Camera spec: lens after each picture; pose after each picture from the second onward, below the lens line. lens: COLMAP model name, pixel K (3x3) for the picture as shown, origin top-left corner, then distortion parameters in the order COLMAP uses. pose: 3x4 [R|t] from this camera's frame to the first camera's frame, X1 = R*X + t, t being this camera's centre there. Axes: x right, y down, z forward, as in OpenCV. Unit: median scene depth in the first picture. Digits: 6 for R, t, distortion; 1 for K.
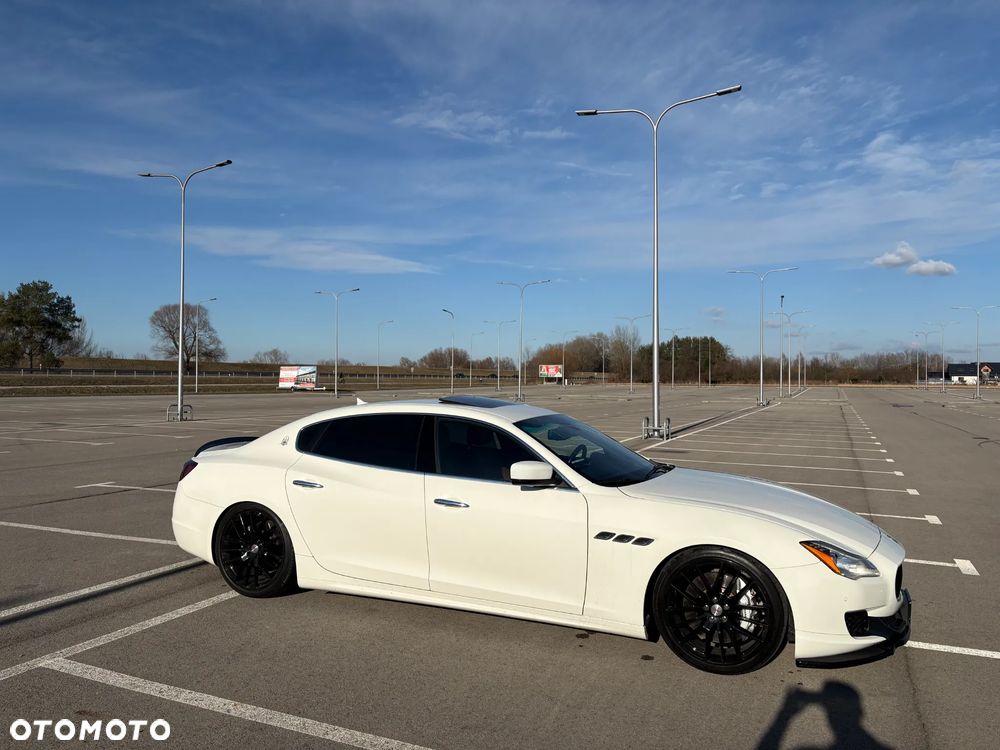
lens RADIAL K [[757.4, 0, 493.1], [0, 757.4, 368.6], [0, 0, 1]] dist [0.049888, -0.052745]
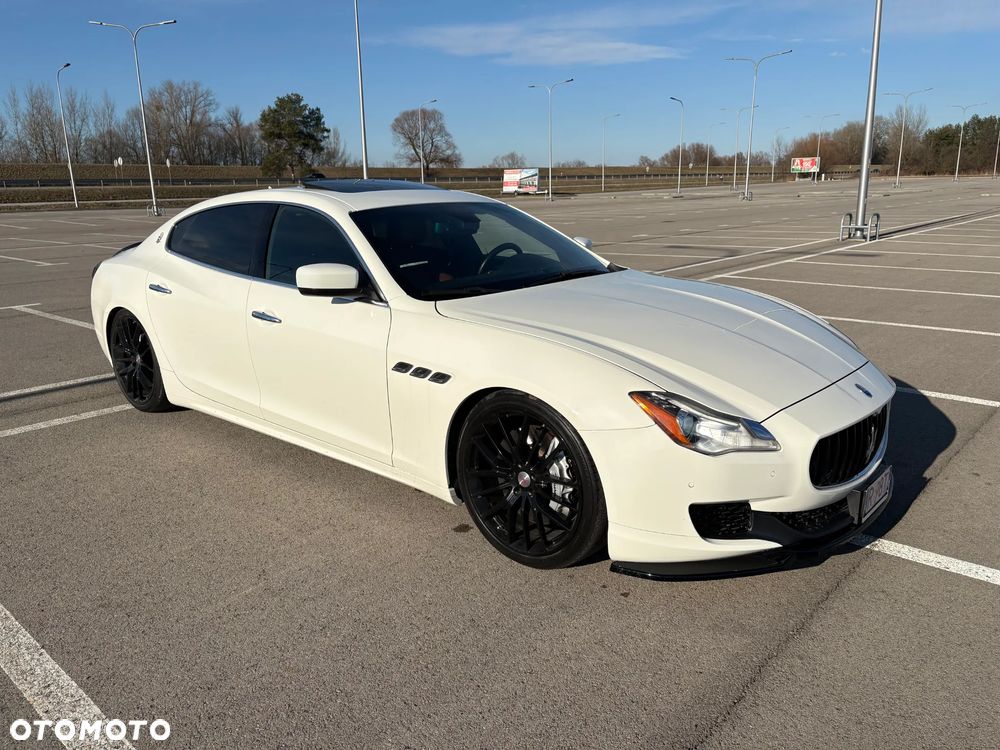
lens RADIAL K [[757.4, 0, 499.2], [0, 757.4, 370.3], [0, 0, 1]] dist [0.049888, -0.052745]
pose [[0.953478, 0.046345, -0.297880, 0.022993], [0.031012, 0.967792, 0.249835, 0.002391], [0.299865, -0.247450, 0.921330, 0.018883]]
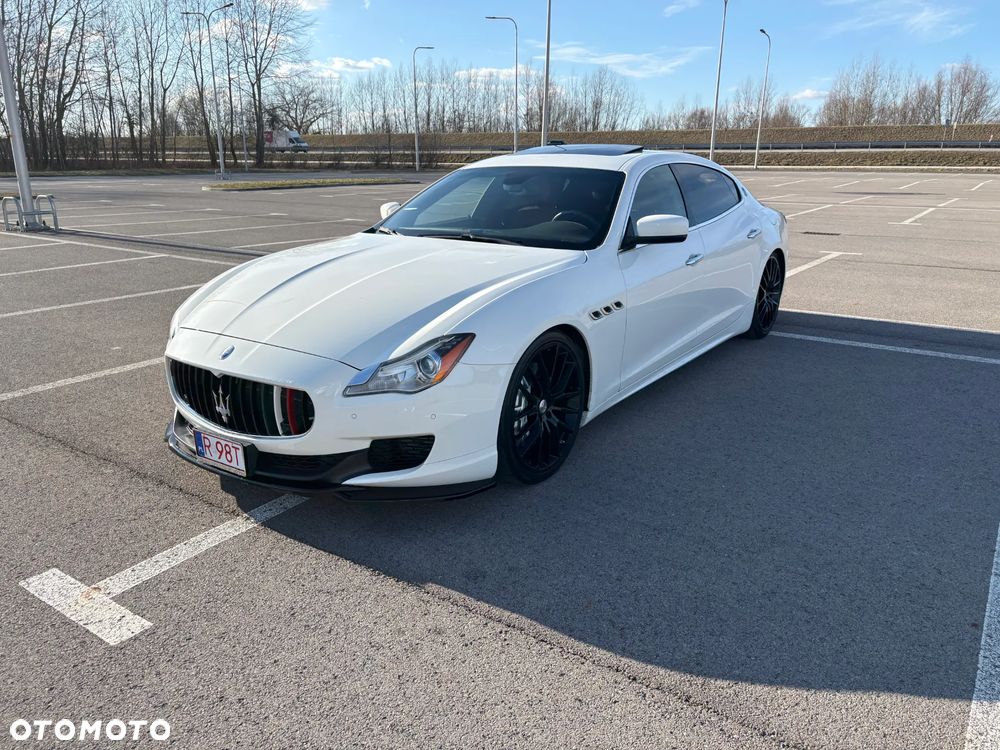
lens RADIAL K [[757.4, 0, 516.8], [0, 757.4, 353.4], [0, 0, 1]] dist [0.049888, -0.052745]
pose [[-0.174075, 0.240896, -0.954812, 0.059279], [0.012008, 0.970063, 0.242555, 0.003850], [0.984659, 0.030758, -0.171756, 0.073282]]
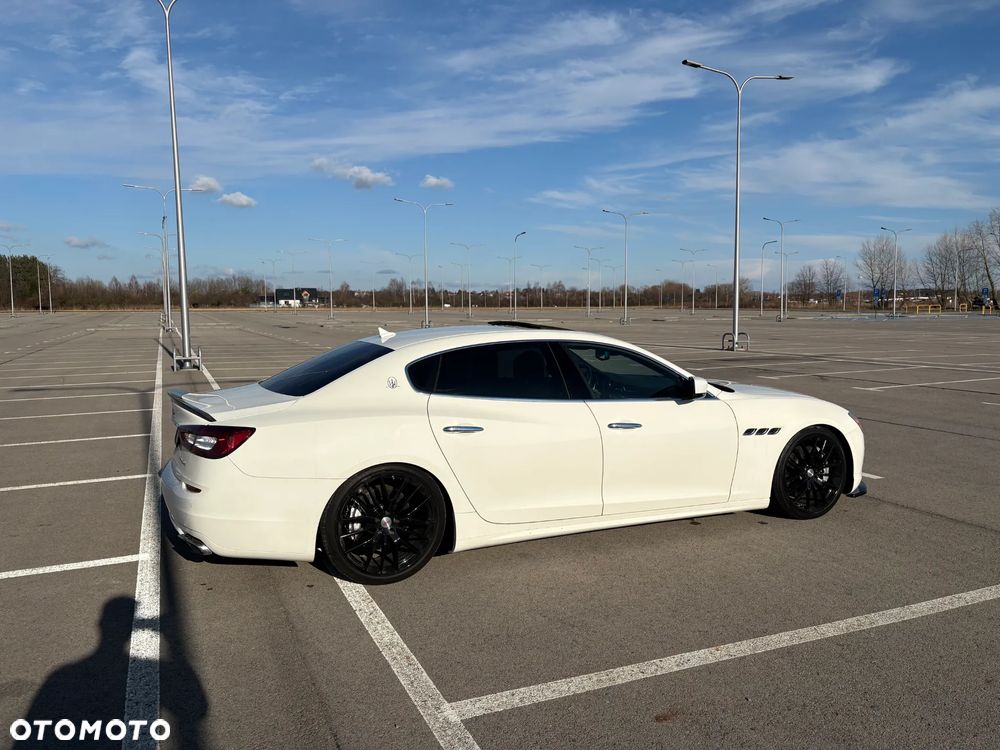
lens RADIAL K [[757.4, 0, 502.2], [0, 757.4, 372.3], [0, 0, 1]] dist [0.049888, -0.052745]
pose [[0.666180, -0.076404, 0.741867, -0.050956], [-0.000701, 0.994674, 0.103070, 0.000207], [-0.745790, -0.069183, 0.662579, 0.025921]]
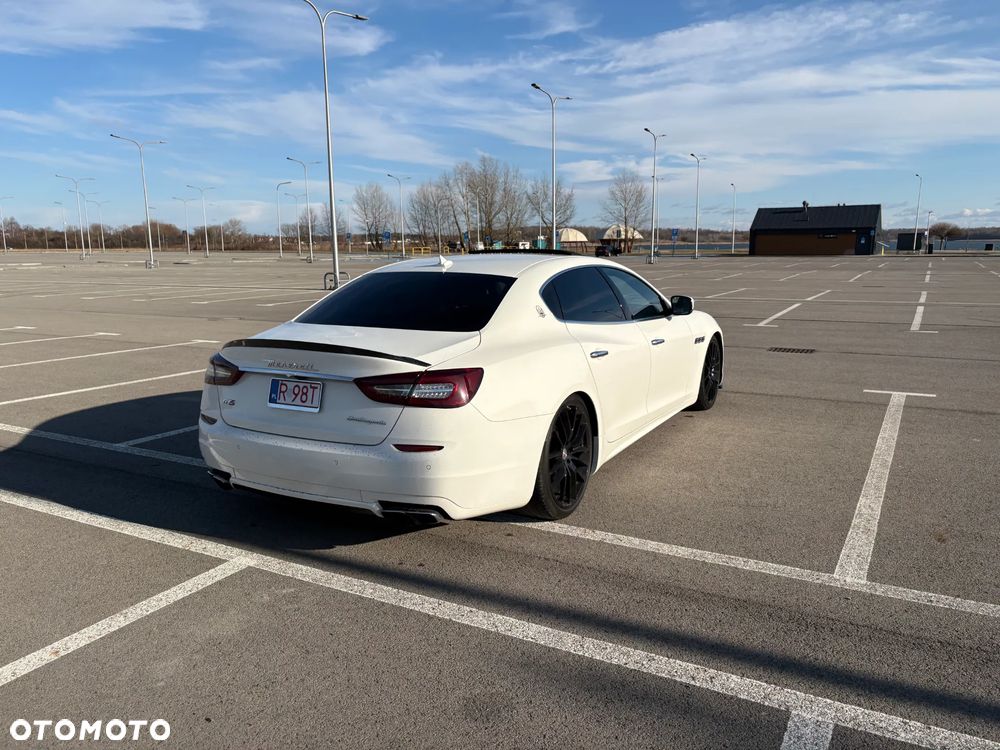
lens RADIAL K [[757.4, 0, 510.1], [0, 757.4, 379.6], [0, 0, 1]] dist [0.049888, -0.052745]
pose [[0.077435, -0.181698, 0.980301, -0.066275], [-0.006237, 0.983146, 0.182718, 0.001695], [-0.996978, -0.020263, 0.074997, 0.063727]]
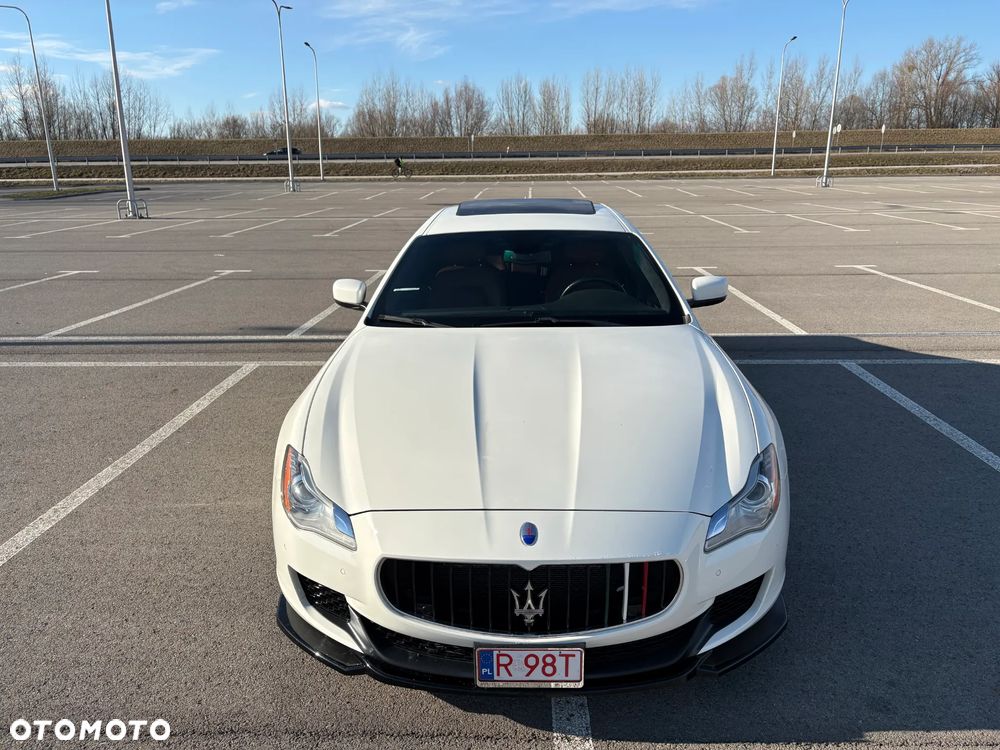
lens RADIAL K [[757.4, 0, 502.6], [0, 757.4, 368.4], [0, 0, 1]] dist [0.049888, -0.052745]
pose [[0.381280, 0.232200, -0.894824, 0.049871], [0.029441, 0.964401, 0.262799, -0.000263], [0.923991, -0.126544, 0.360871, 0.044640]]
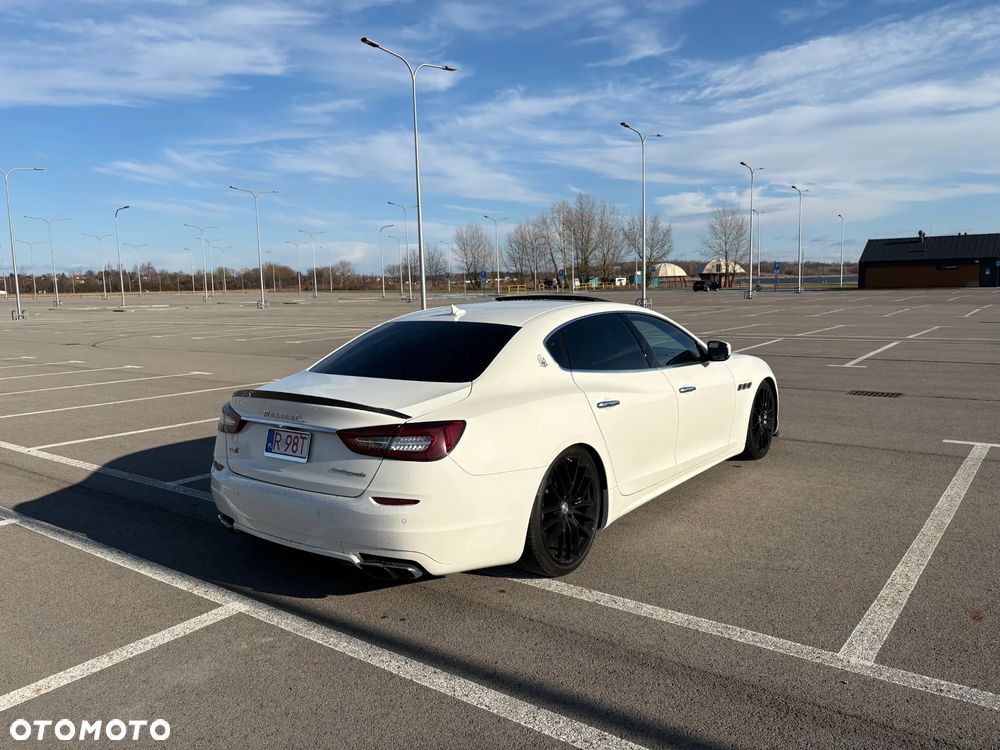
lens RADIAL K [[757.4, 0, 499.5], [0, 757.4, 379.6], [0, 0, 1]] dist [0.049888, -0.052745]
pose [[0.217936, -0.134840, 0.966603, -0.064726], [0.008783, 0.990641, 0.136213, 0.000876], [-0.975924, -0.021195, 0.217080, 0.057790]]
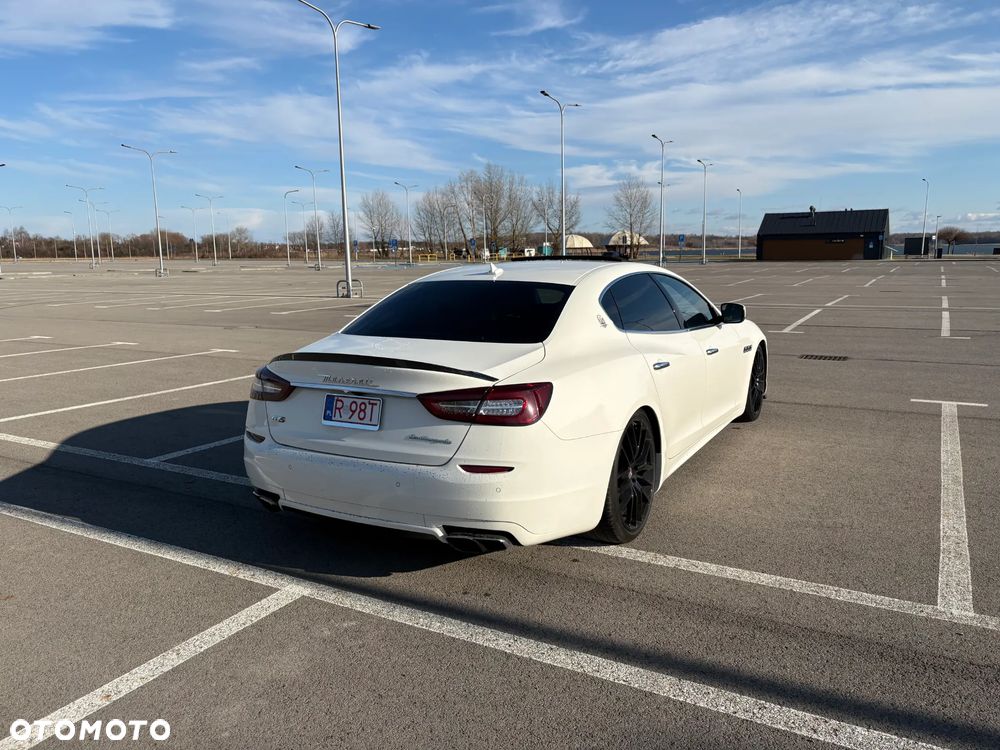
lens RADIAL K [[757.4, 0, 506.3], [0, 757.4, 368.8], [0, 0, 1]] dist [0.049888, -0.052745]
pose [[0.087602, -0.160398, 0.983157, -0.063944], [-0.000777, 0.986940, 0.161084, 0.001705], [-0.996155, -0.014875, 0.086334, 0.067290]]
